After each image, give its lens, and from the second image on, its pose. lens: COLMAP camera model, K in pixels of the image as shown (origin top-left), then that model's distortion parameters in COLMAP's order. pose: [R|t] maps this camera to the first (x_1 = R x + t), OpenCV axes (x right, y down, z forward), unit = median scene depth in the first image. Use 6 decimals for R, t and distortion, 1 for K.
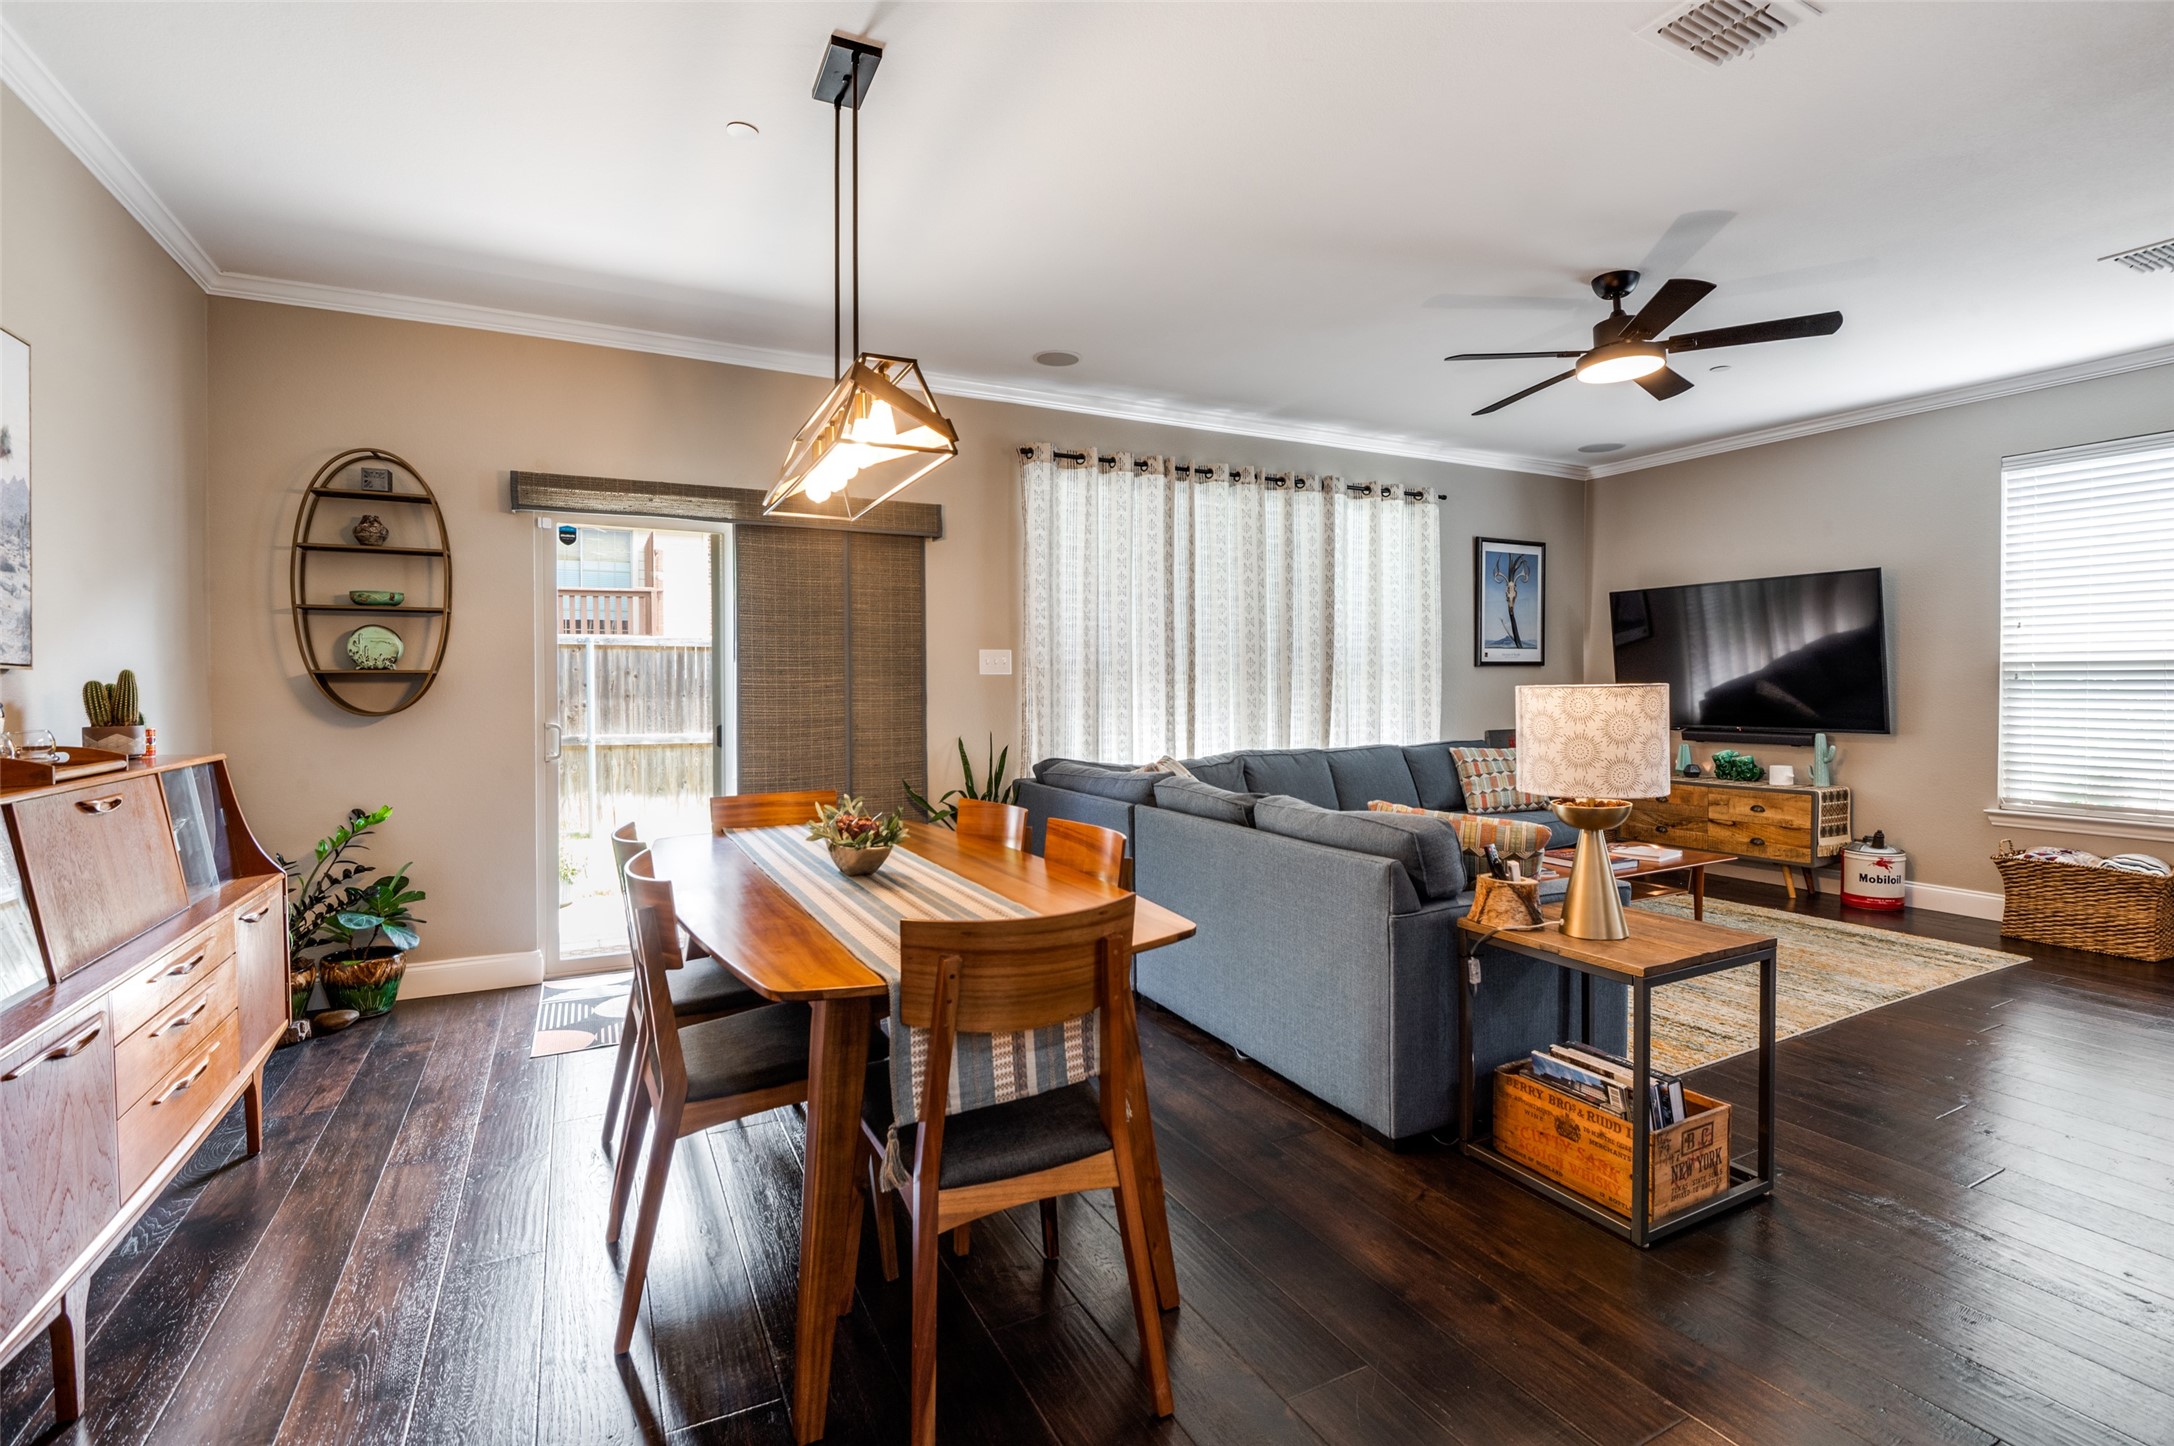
lens RADIAL K [[986.6, 0, 1090.1], [0, 986.6, 699.2], [0, 0, 1]] dist [-0.006114, -0.007054]
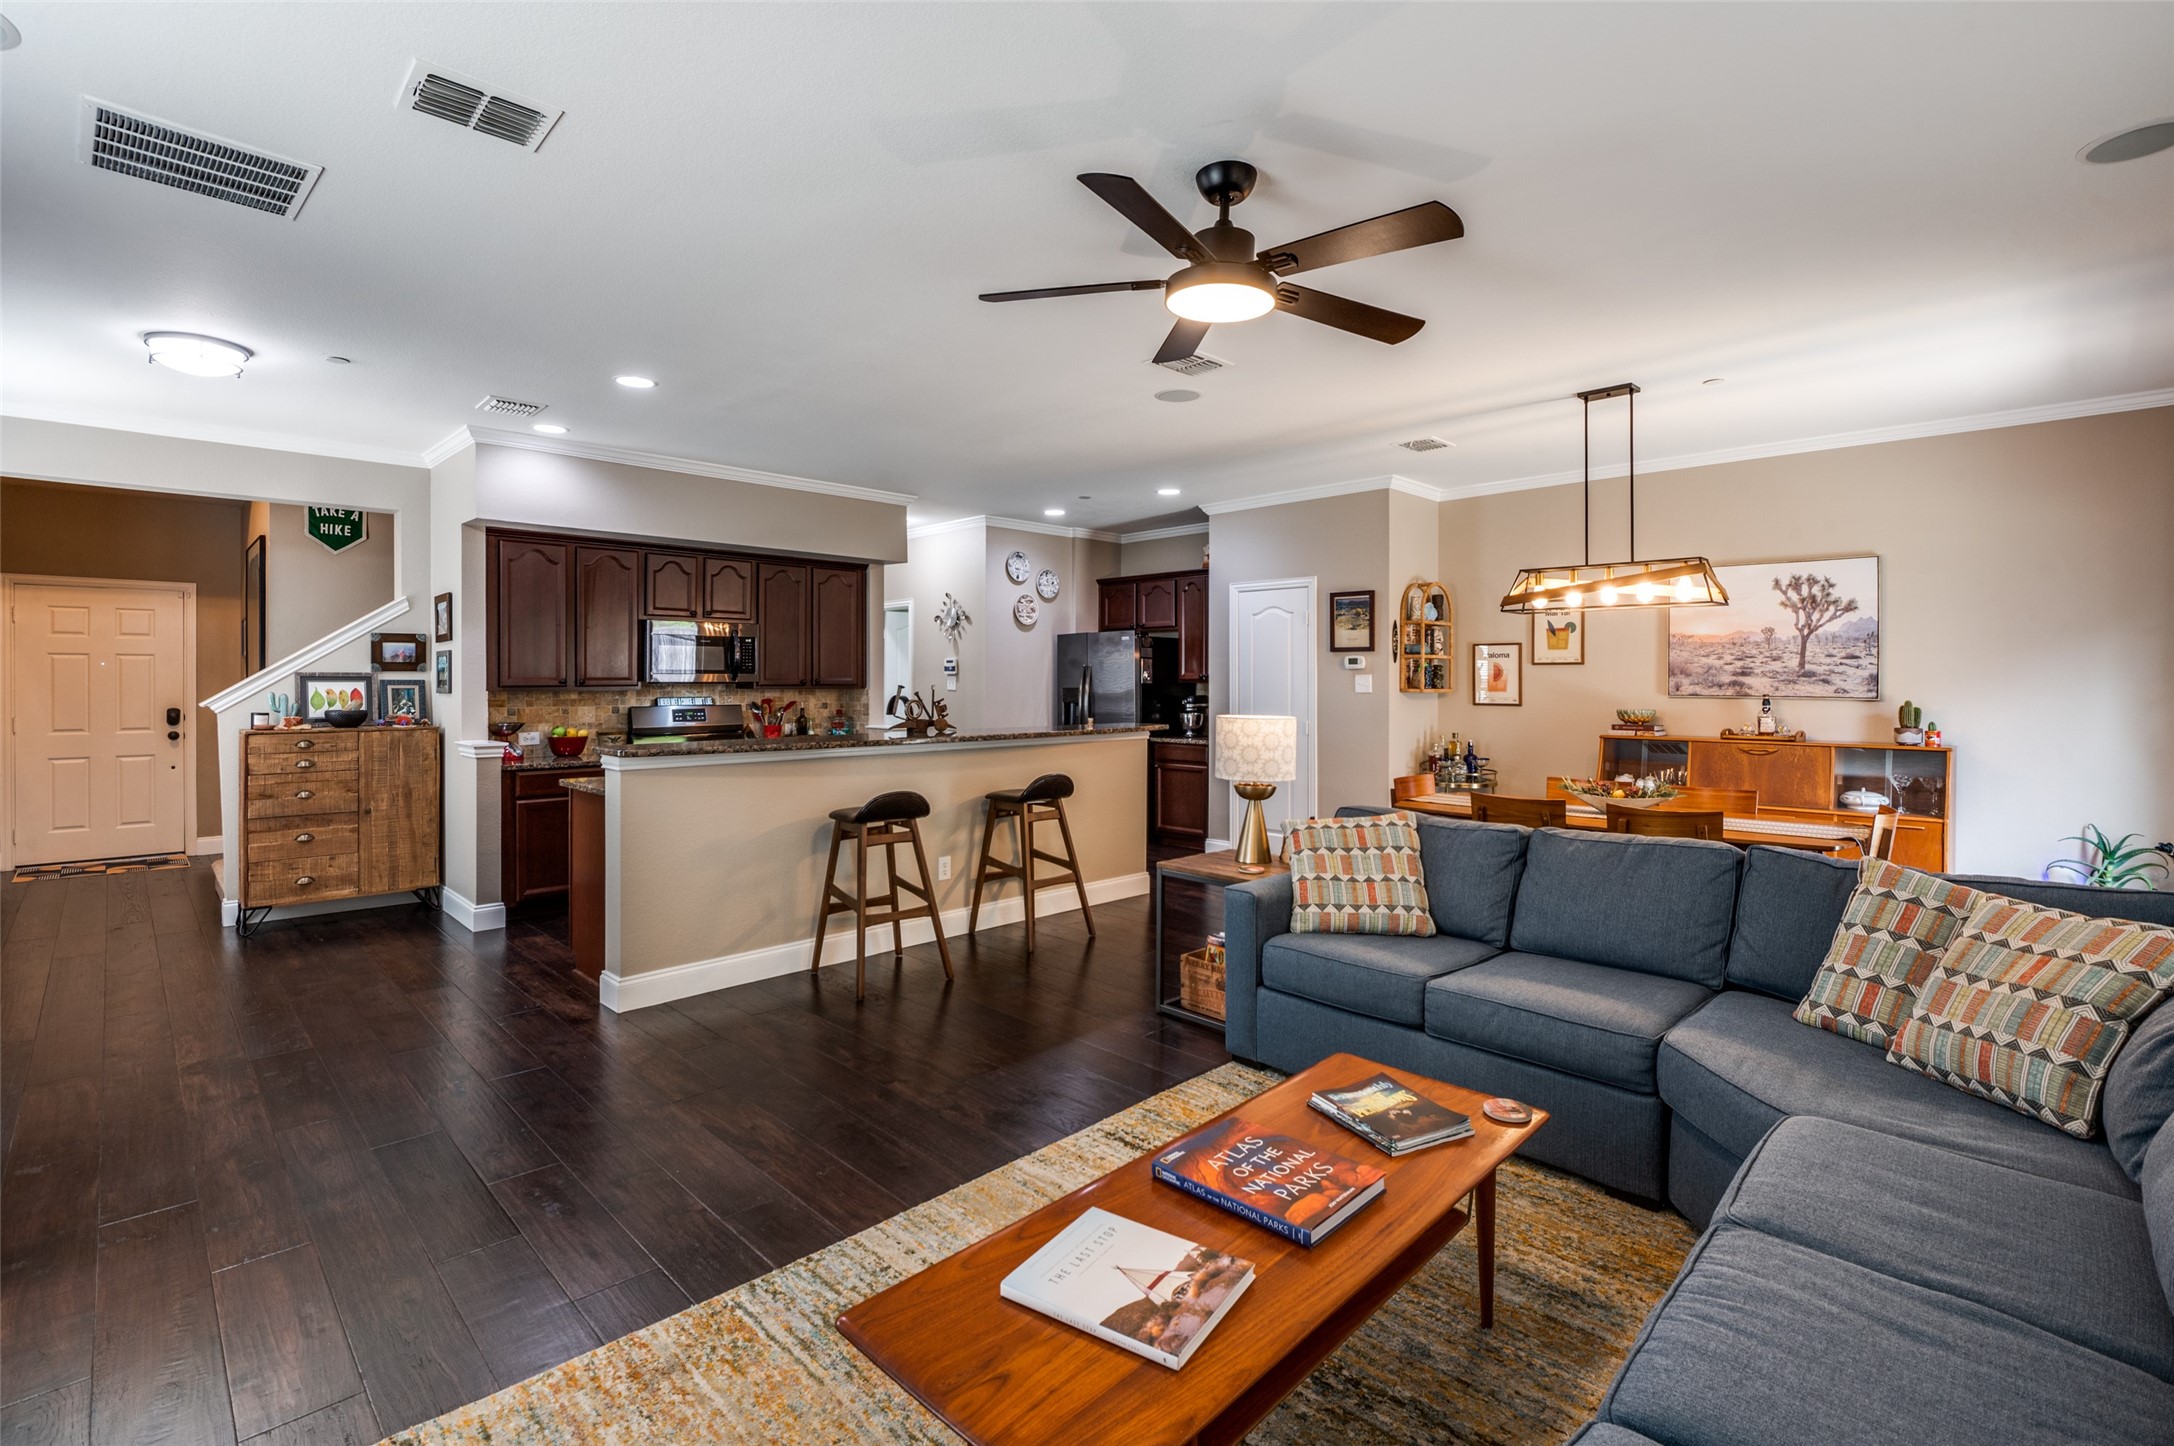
lens RADIAL K [[986.6, 0, 1095.4], [0, 986.6, 686.4], [0, 0, 1]] dist [-0.006114, -0.007054]
pose [[-0.952571, 0.004299, -0.304285, 0.595723], [-0.002412, 0.999762, 0.021676, -0.047641], [0.304305, 0.021382, -0.952334, 1.171759]]
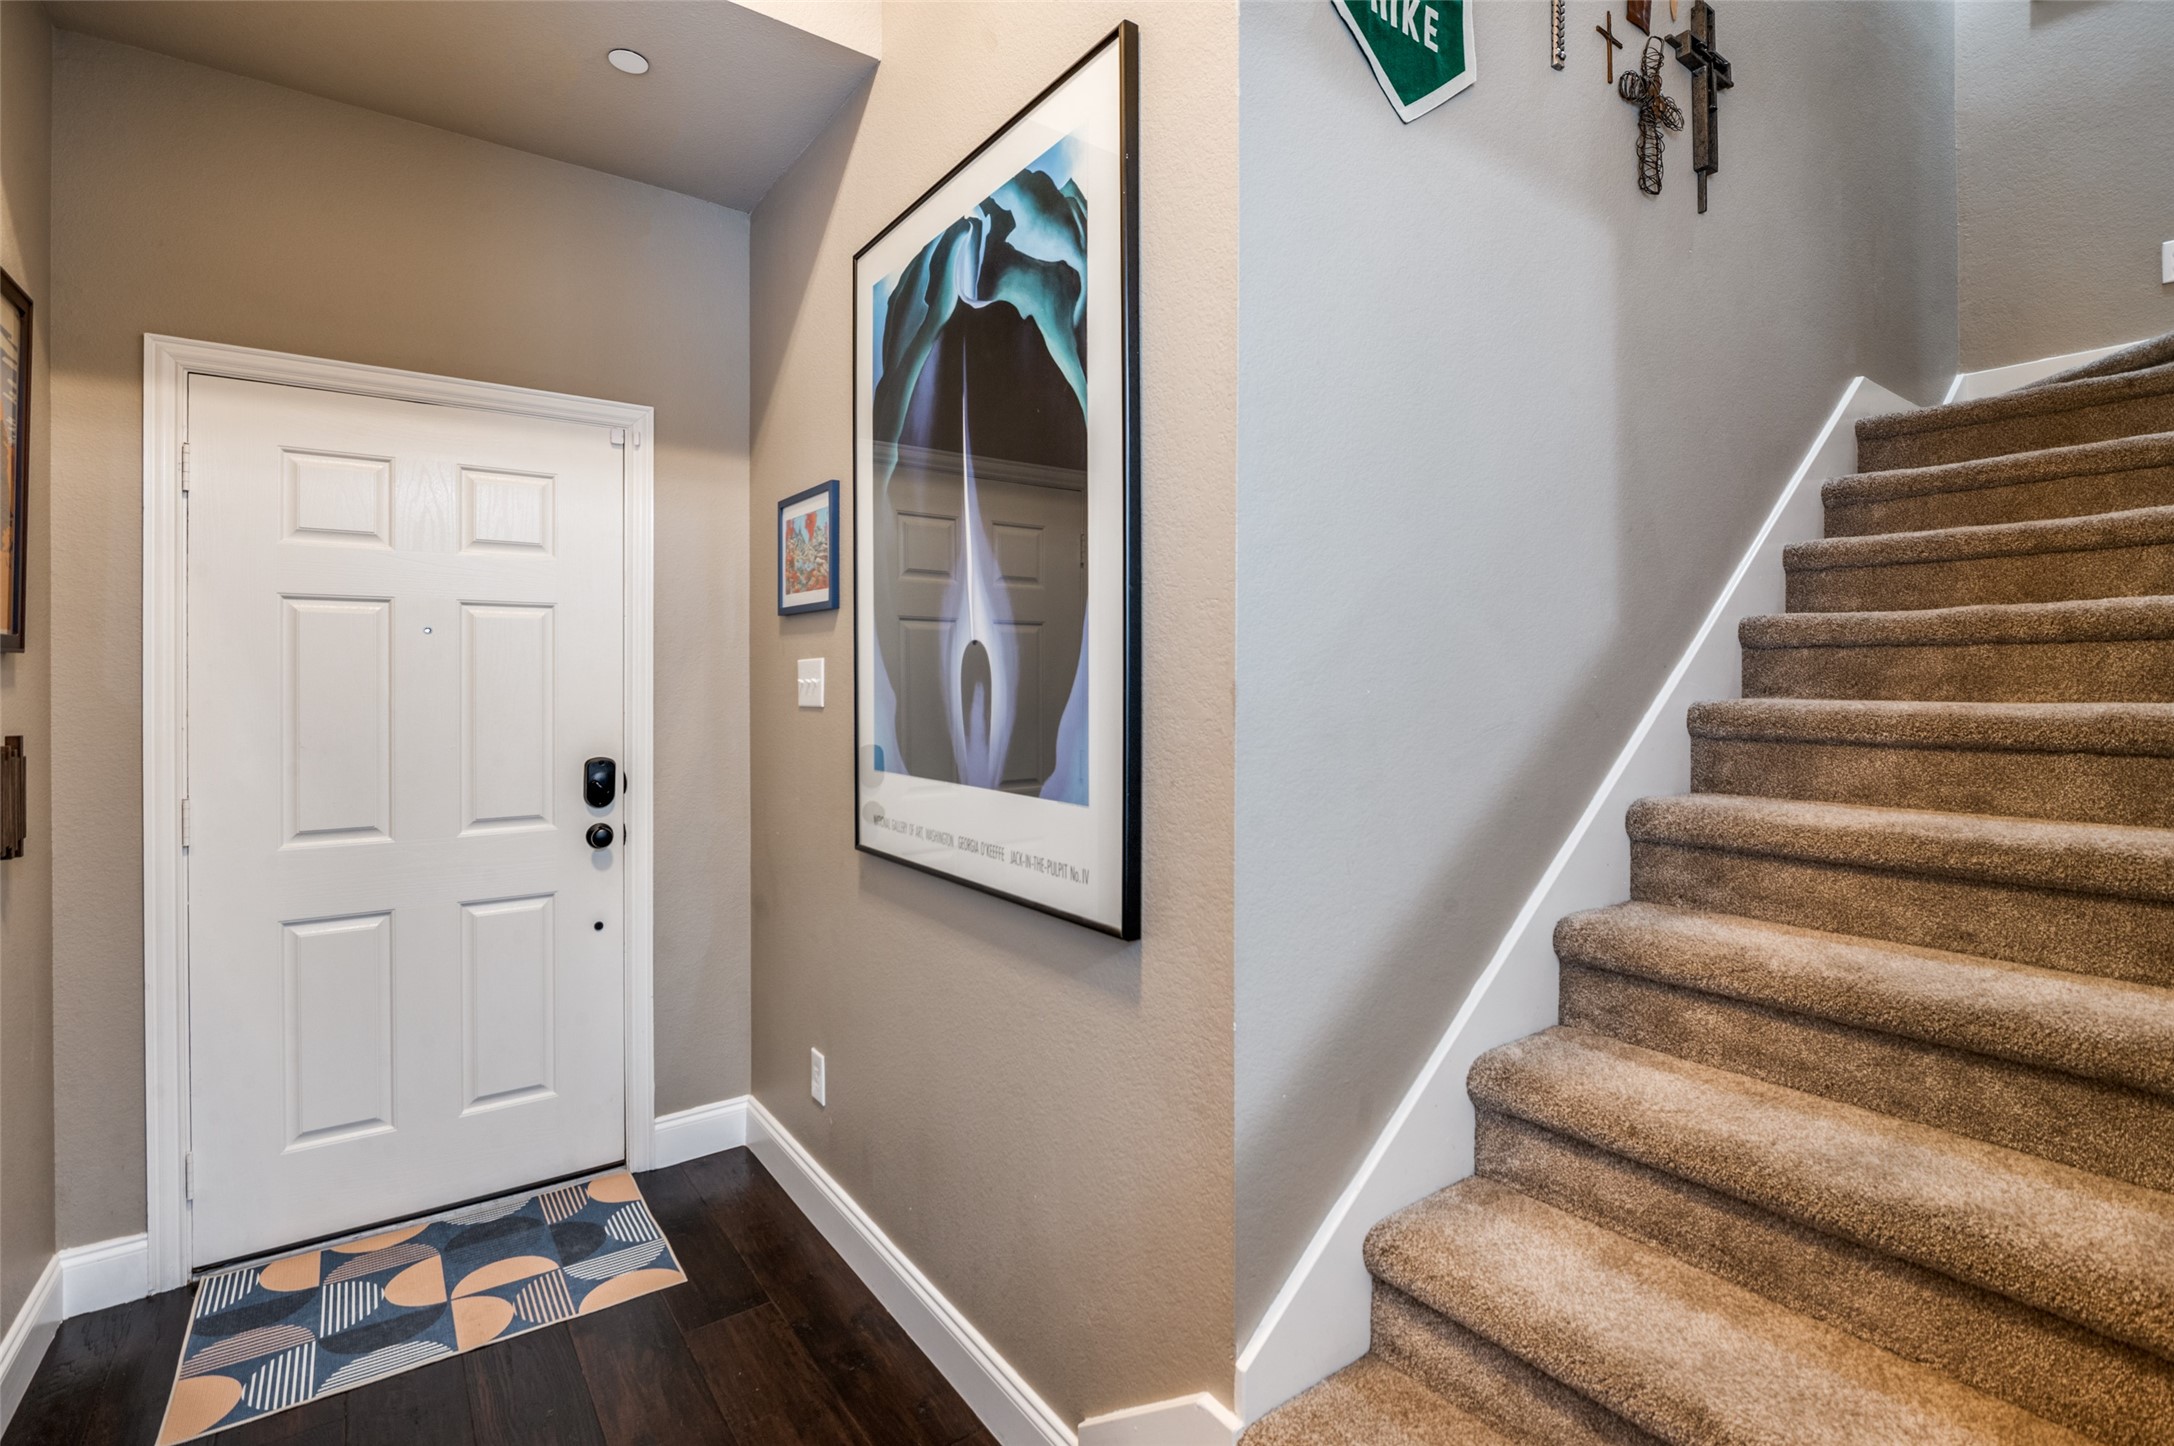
lens RADIAL K [[986.6, 0, 1086.8], [0, 986.6, 682.8], [0, 0, 1]] dist [-0.006114, -0.007054]
pose [[-0.987849, 0.003087, -0.155385, 1.277544], [-0.000048, 0.999797, 0.020166, -0.030295], [0.155416, 0.019928, -0.987648, -0.059466]]
